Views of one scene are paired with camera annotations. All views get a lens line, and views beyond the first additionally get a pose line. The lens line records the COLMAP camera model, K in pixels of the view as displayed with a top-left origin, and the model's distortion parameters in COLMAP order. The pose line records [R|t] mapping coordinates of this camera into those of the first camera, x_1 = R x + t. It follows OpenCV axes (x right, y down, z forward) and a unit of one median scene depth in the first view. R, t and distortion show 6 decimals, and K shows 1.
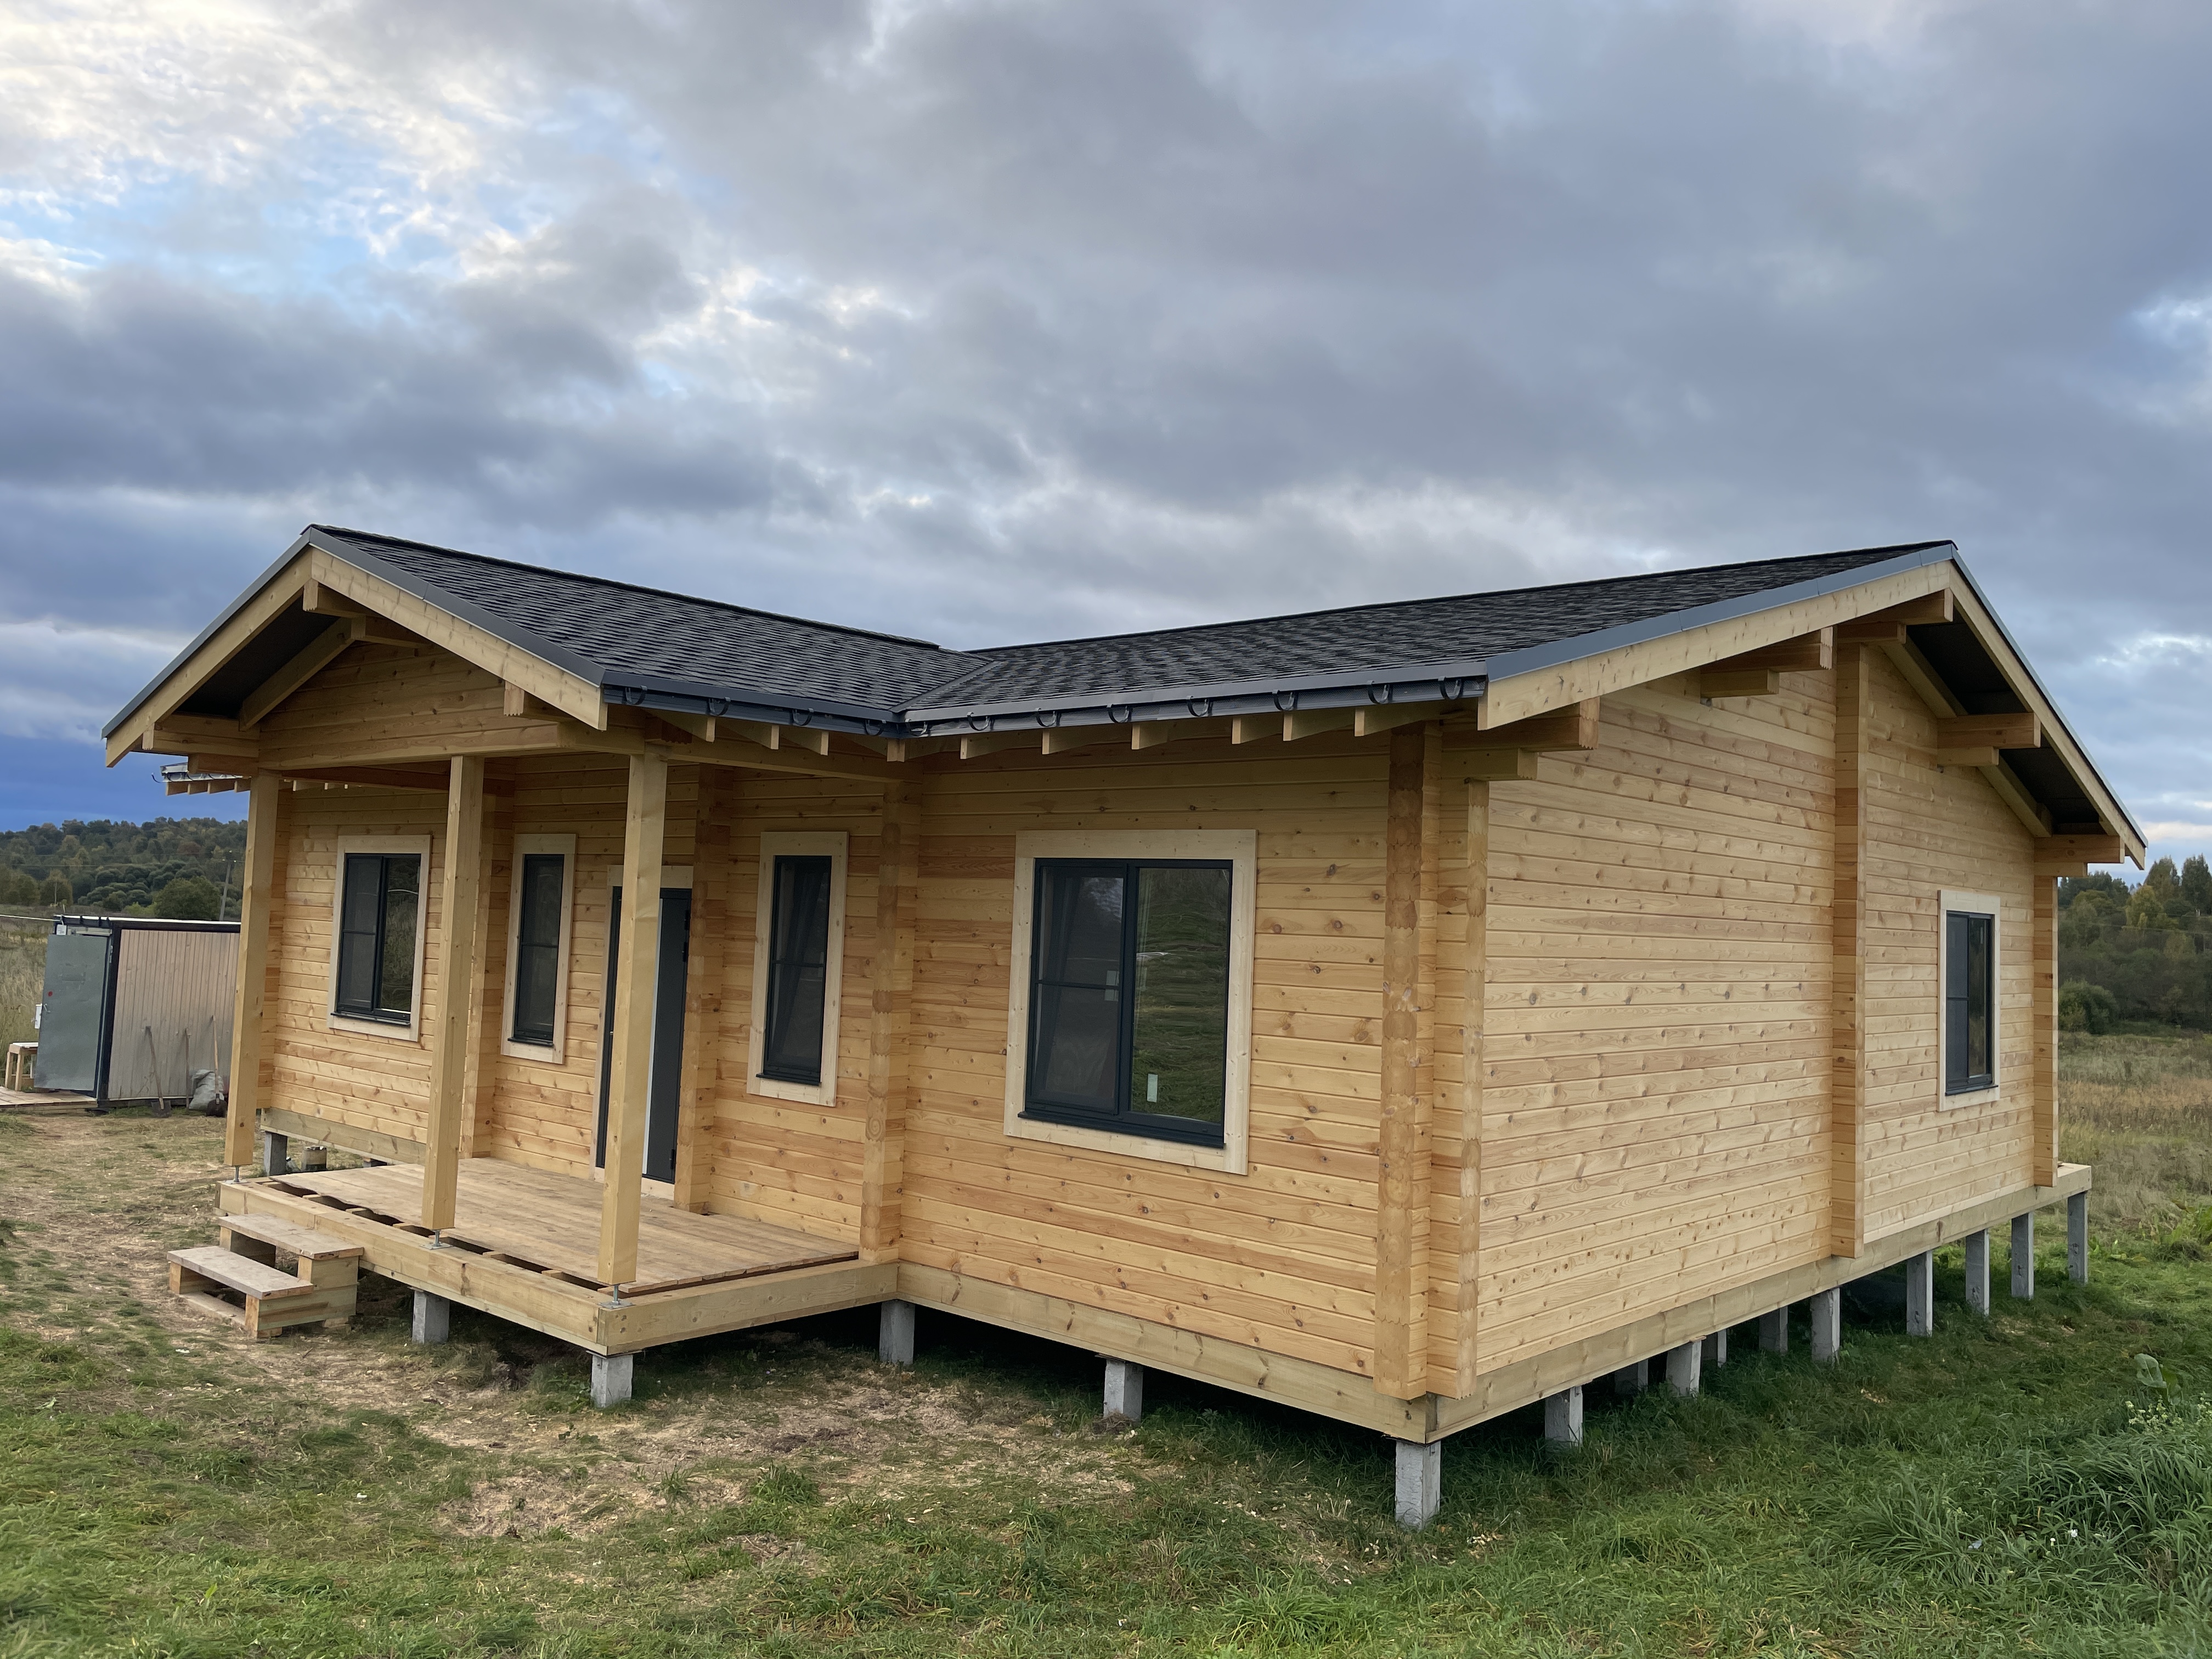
lens RADIAL K [[1665.2, 0, 1097.0], [0, 1665.2, 818.1], [0, 0, 1]] dist [0.079153, -0.055529]
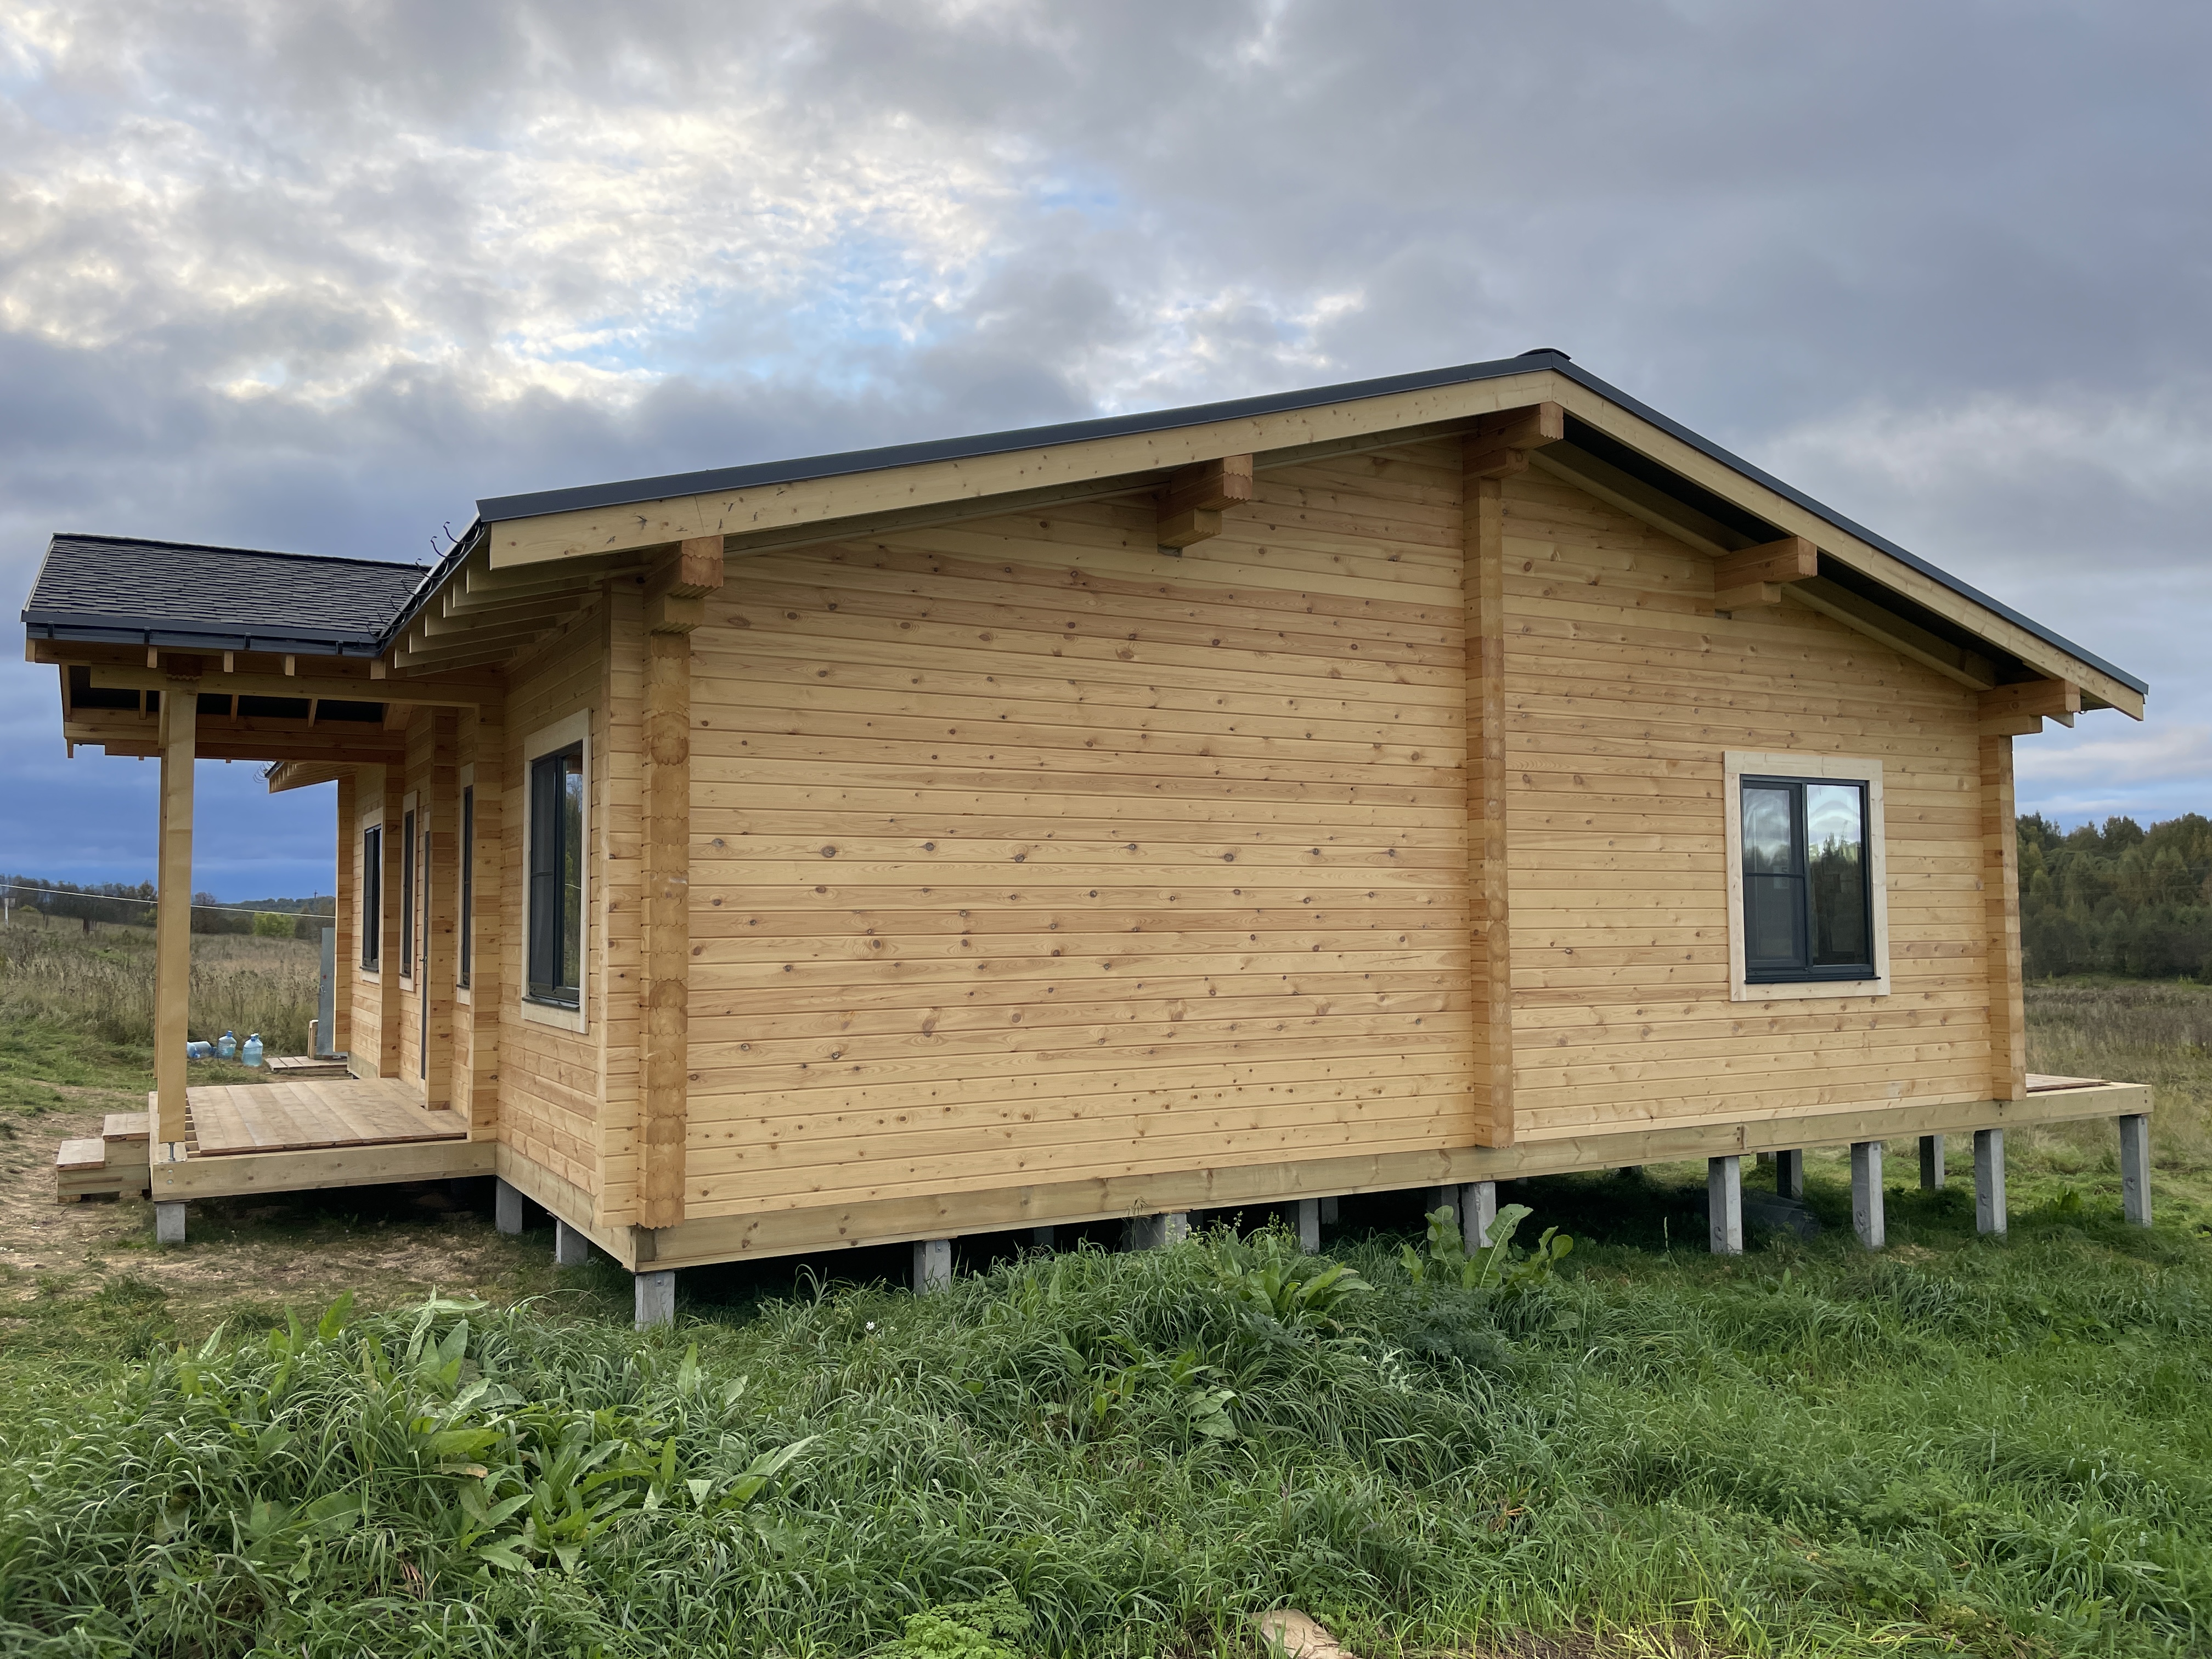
lens RADIAL K [[1665.2, 0, 1060.1], [0, 1665.2, 816.3], [0, 0, 1]] dist [0.079153, -0.055529]
pose [[0.946320, -0.061094, -0.317406, 0.585191], [0.059552, 0.998119, -0.014567, 0.089772], [0.317698, -0.005117, 0.948178, 0.074188]]
